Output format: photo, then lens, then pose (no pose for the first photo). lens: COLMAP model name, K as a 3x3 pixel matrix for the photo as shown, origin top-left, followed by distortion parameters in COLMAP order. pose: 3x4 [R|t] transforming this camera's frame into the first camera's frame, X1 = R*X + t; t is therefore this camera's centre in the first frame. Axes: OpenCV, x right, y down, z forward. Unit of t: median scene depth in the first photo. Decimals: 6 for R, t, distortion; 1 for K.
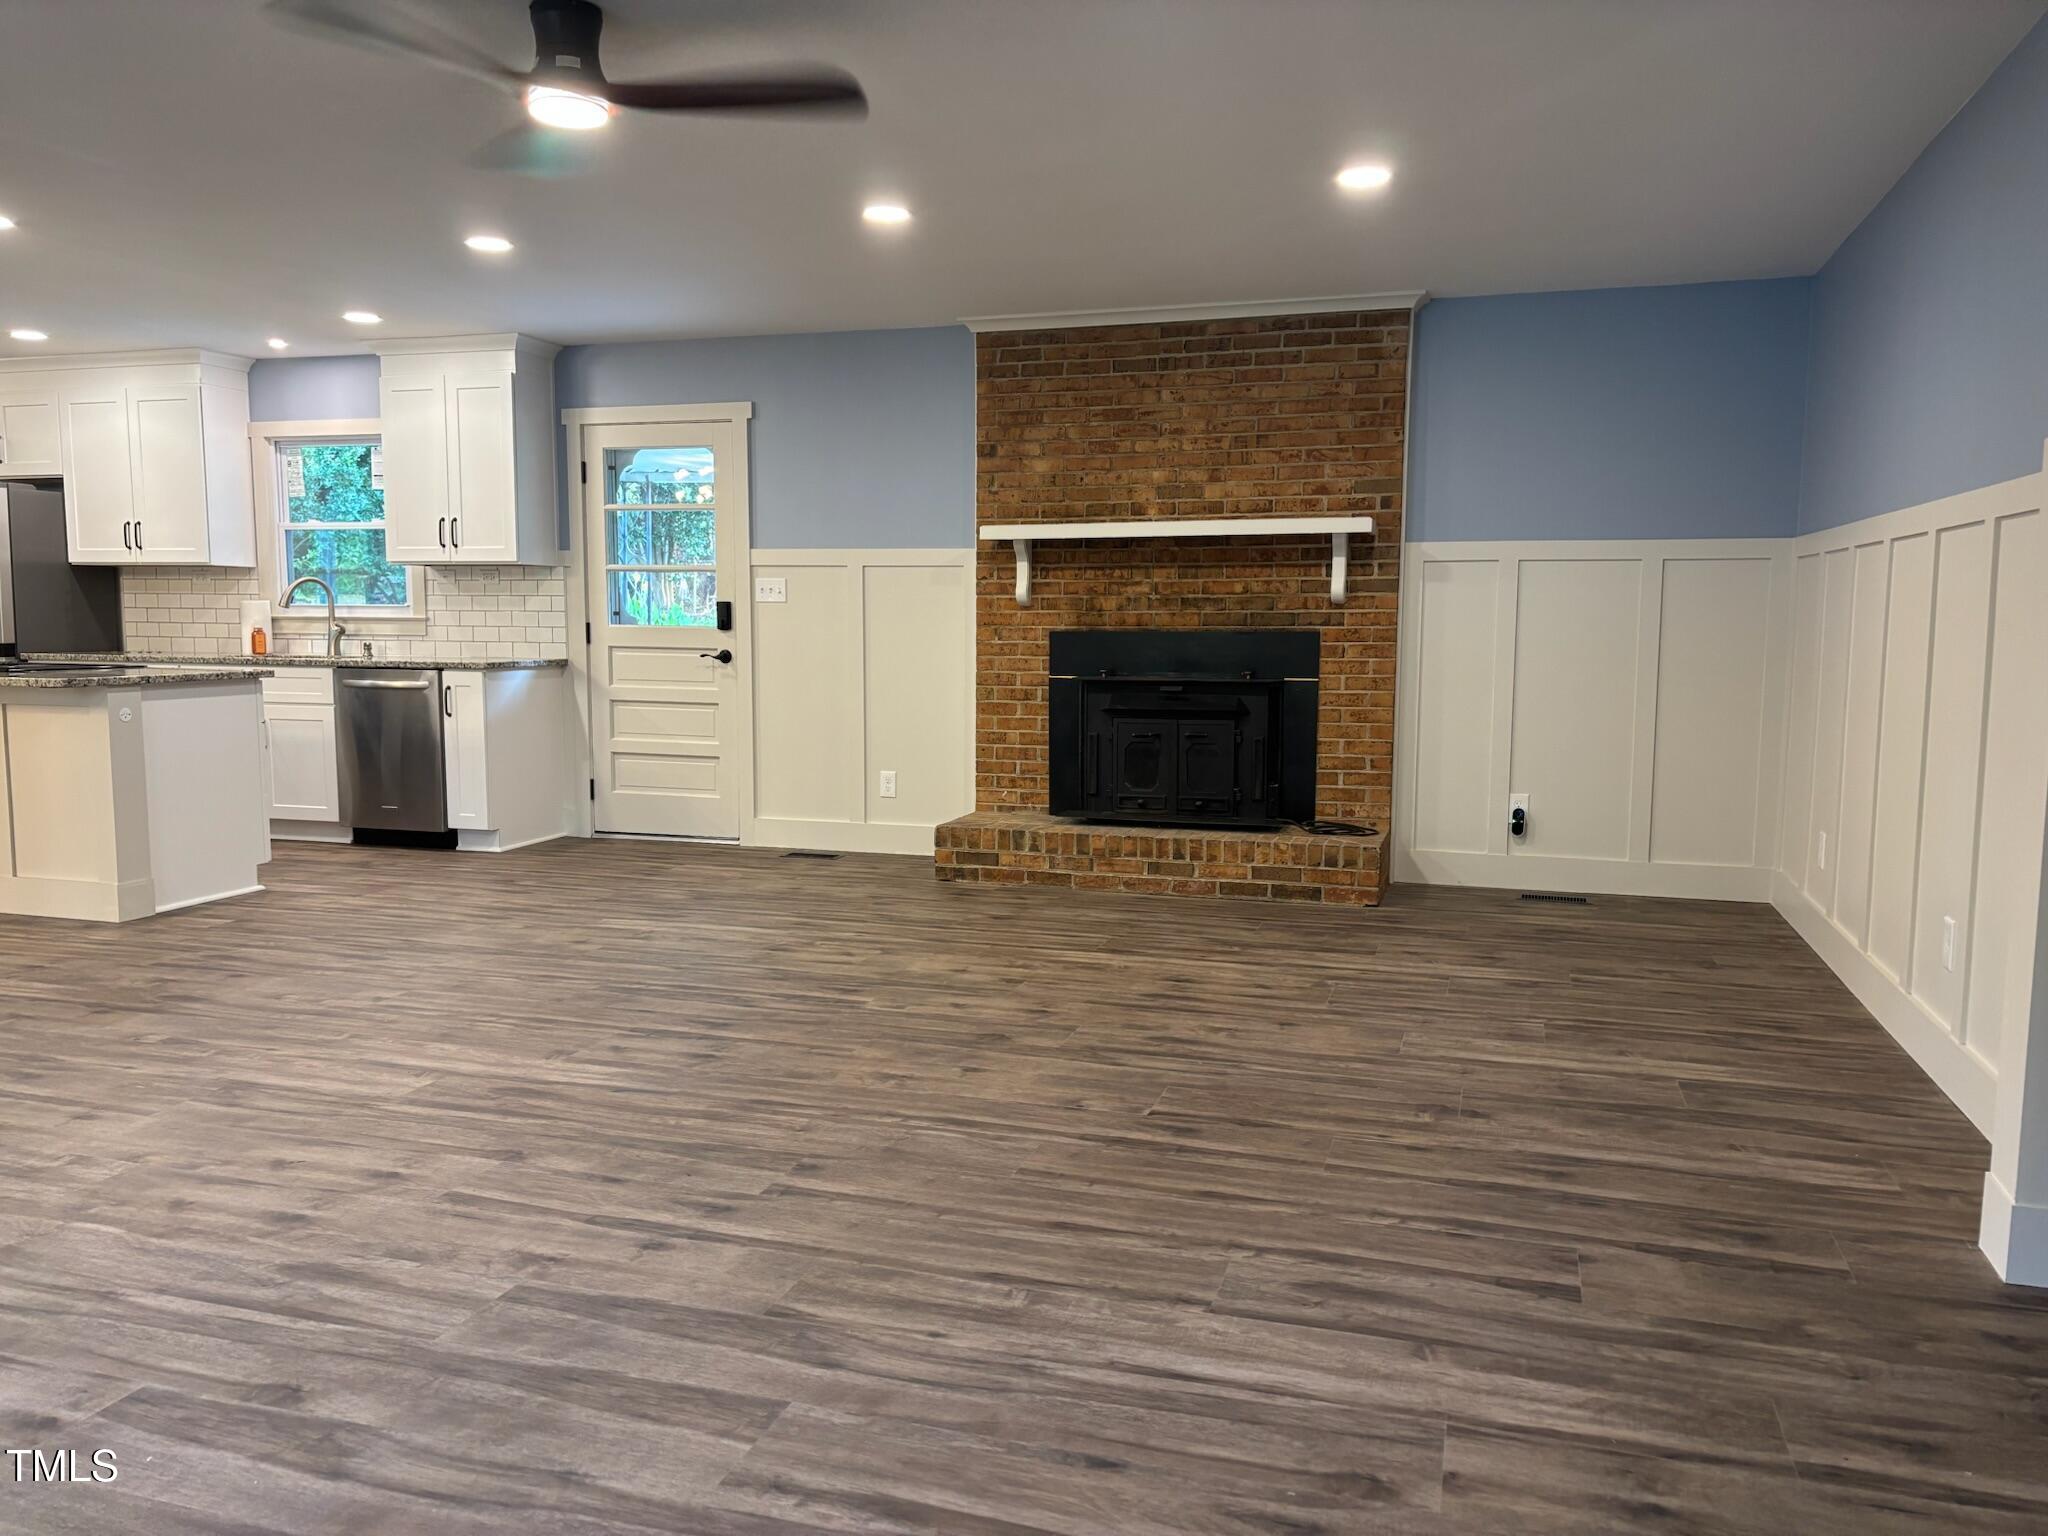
lens RADIAL K [[1515.5, 0, 1020.7], [0, 1515.5, 802.9], [0, 0, 1]] dist [0.095611, -0.086252]
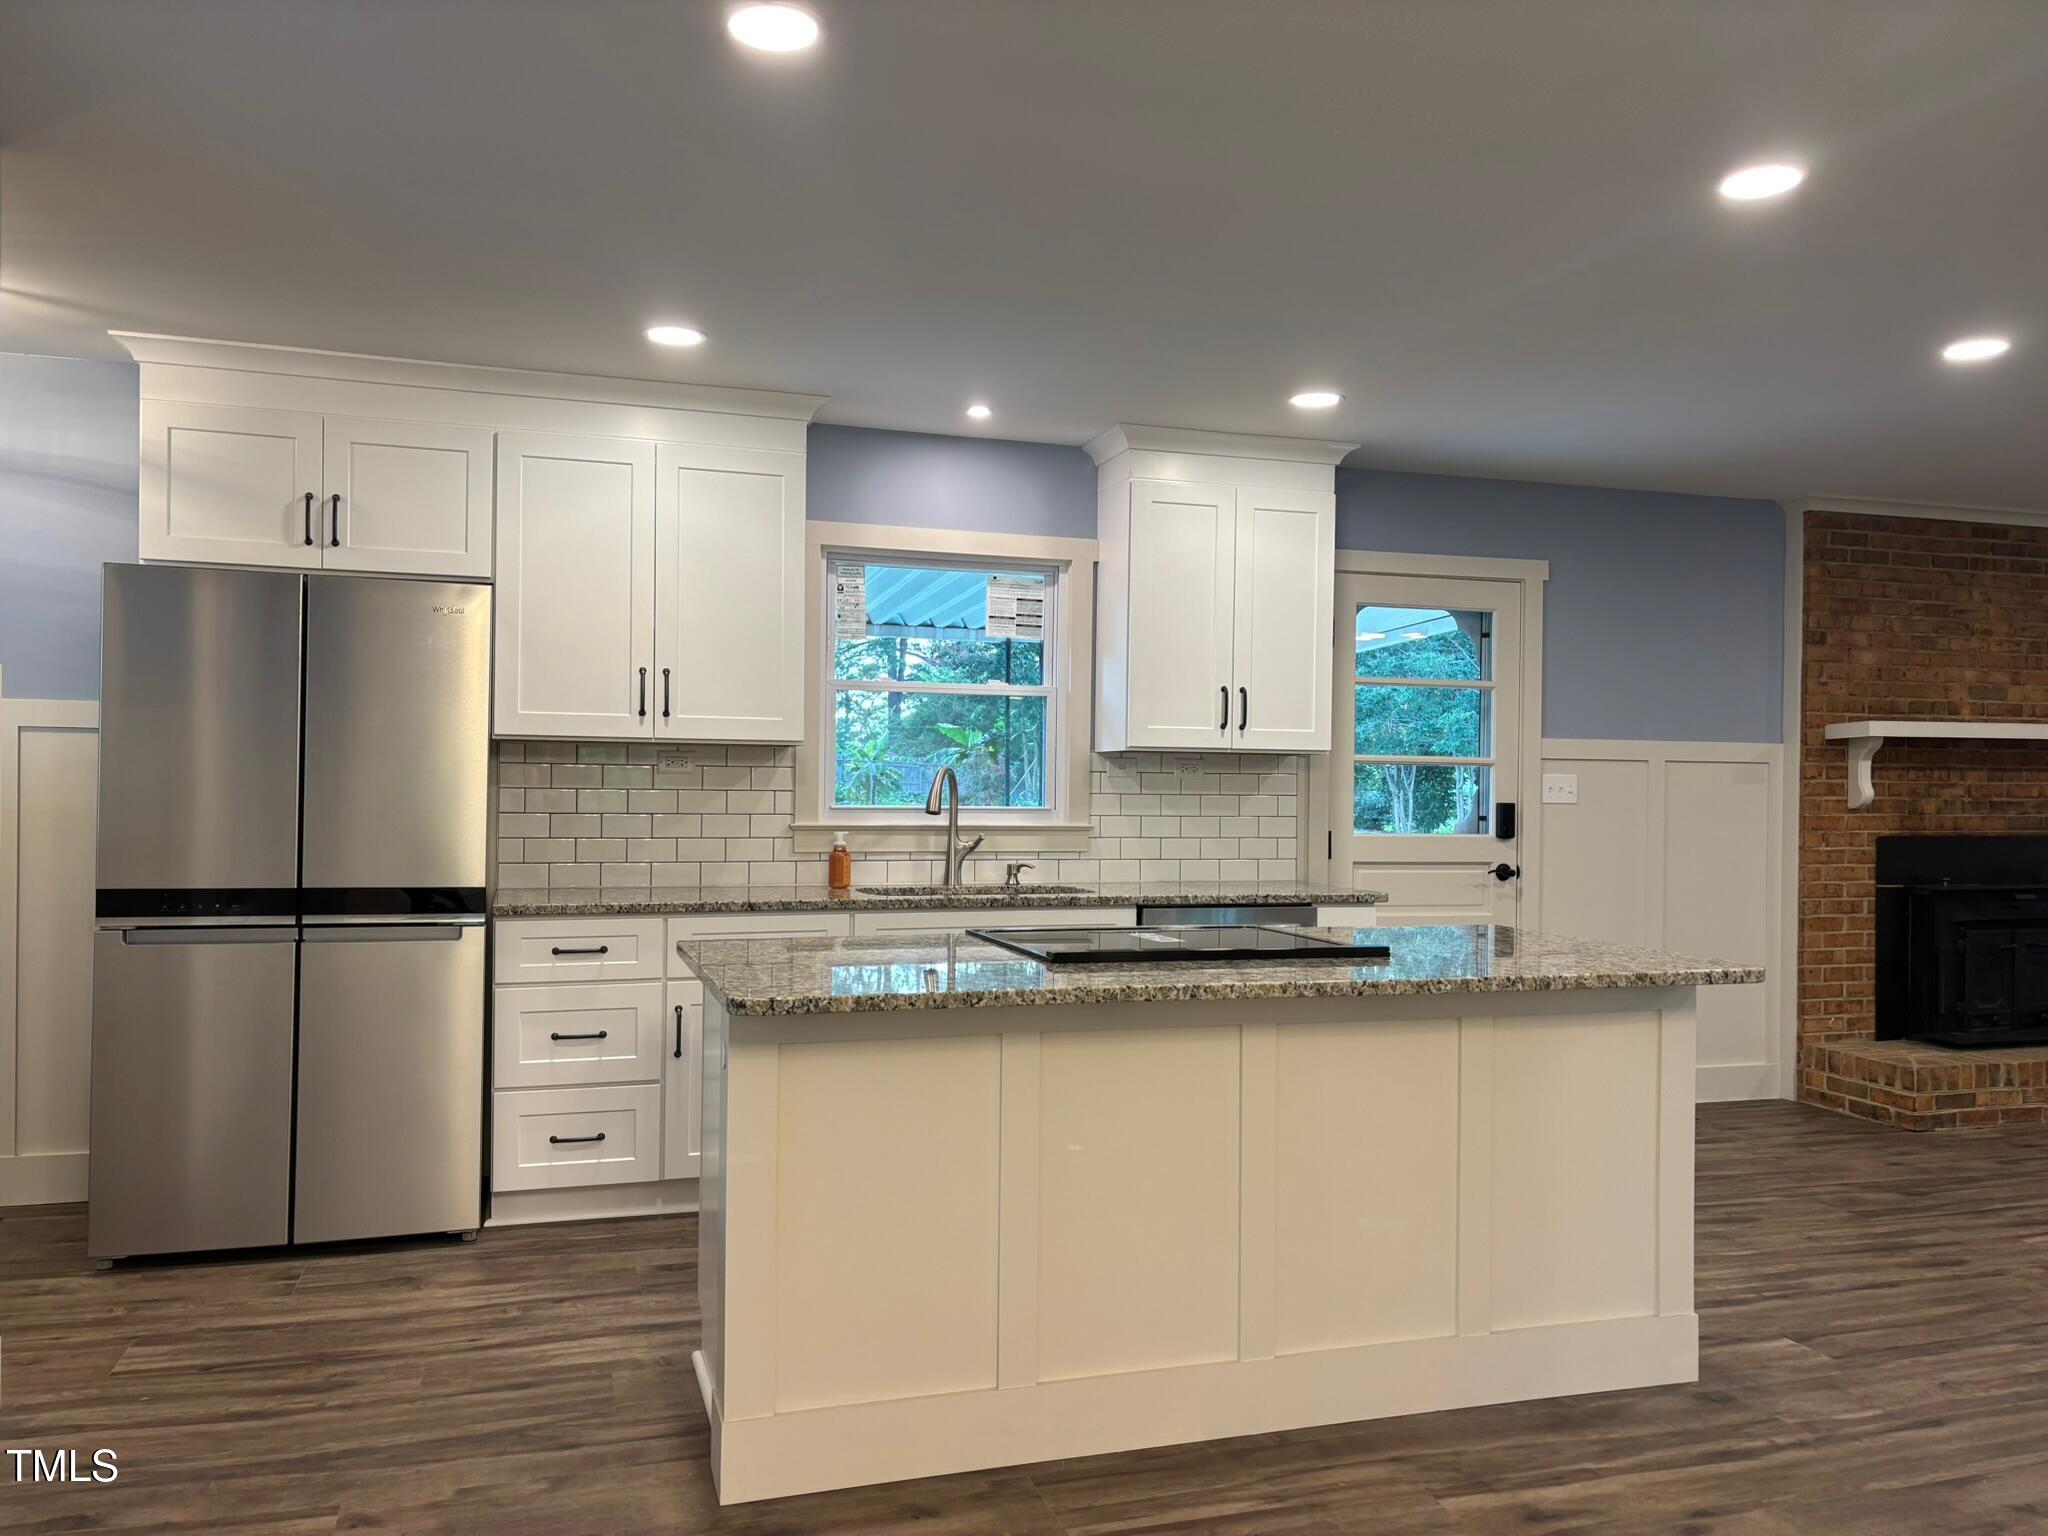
lens RADIAL K [[1546.7, 0, 1020.1], [0, 1546.7, 787.2], [0, 0, 1]] dist [0.037835, -0.010313]
pose [[0.814831, 0.002363, 0.579694, -0.982811], [0.063423, 0.993625, -0.093200, -0.091968], [-0.576219, 0.112708, 0.809486, 0.561053]]
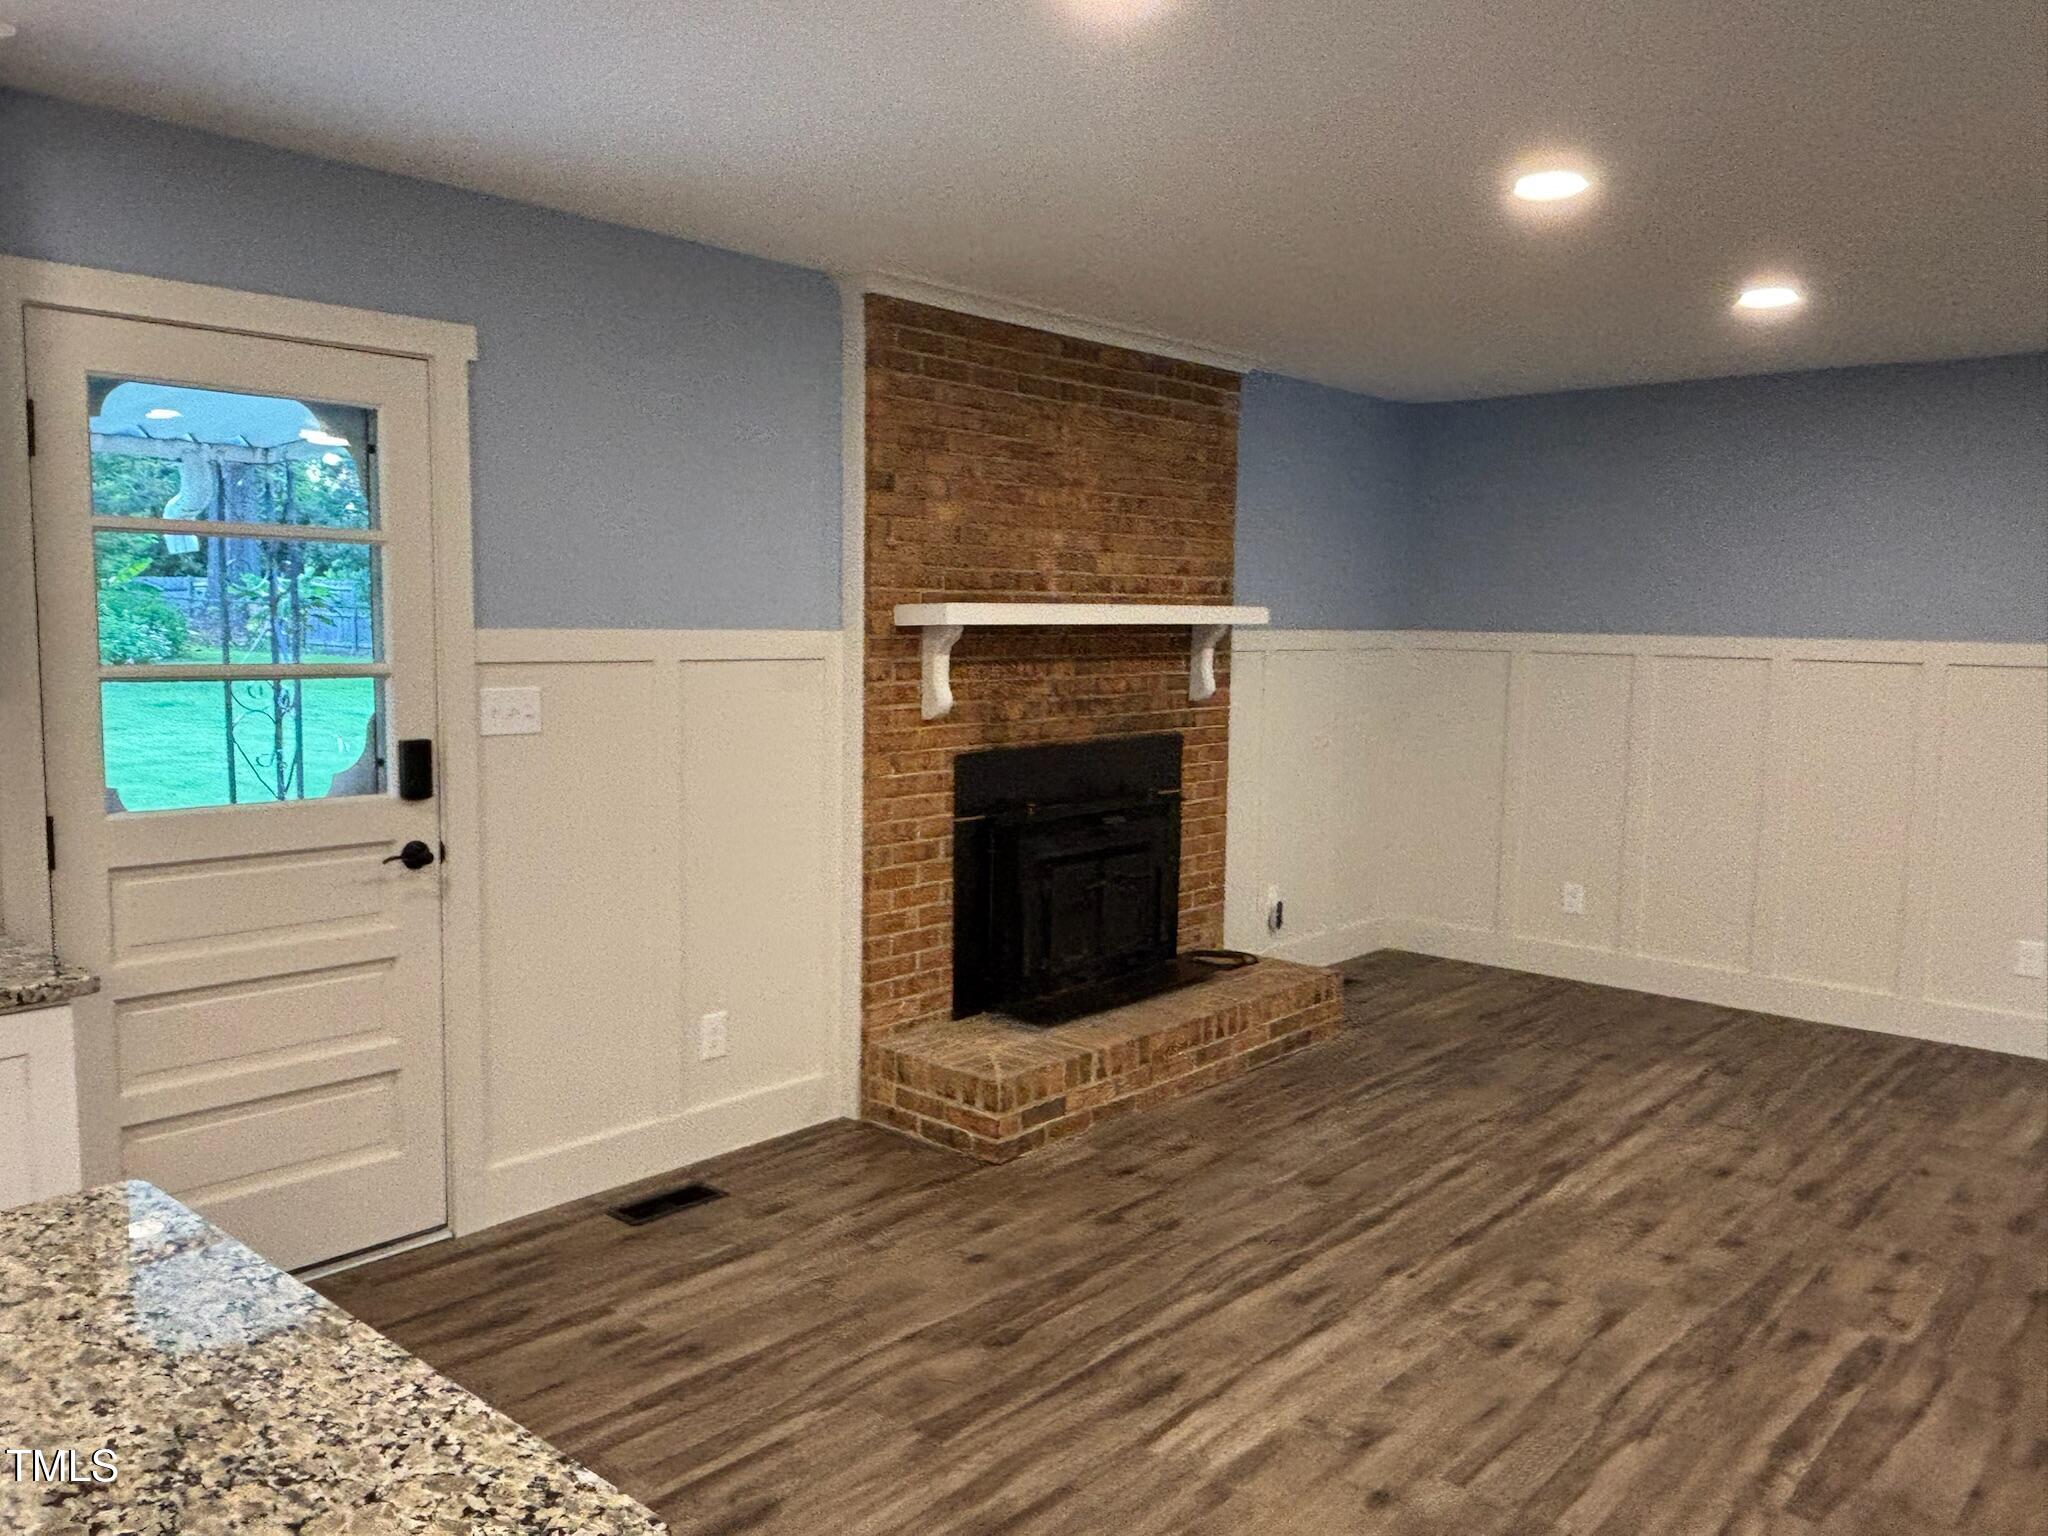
lens RADIAL K [[1564.1, 0, 1001.9], [0, 1564.1, 778.6], [0, 0, 1]] dist [0.099809, -0.170245]
pose [[0.405985, -0.096494, 0.908771, -0.638854], [0.097527, 0.993306, 0.061900, -0.150560], [-0.908661, 0.063499, 0.412678, 0.725019]]
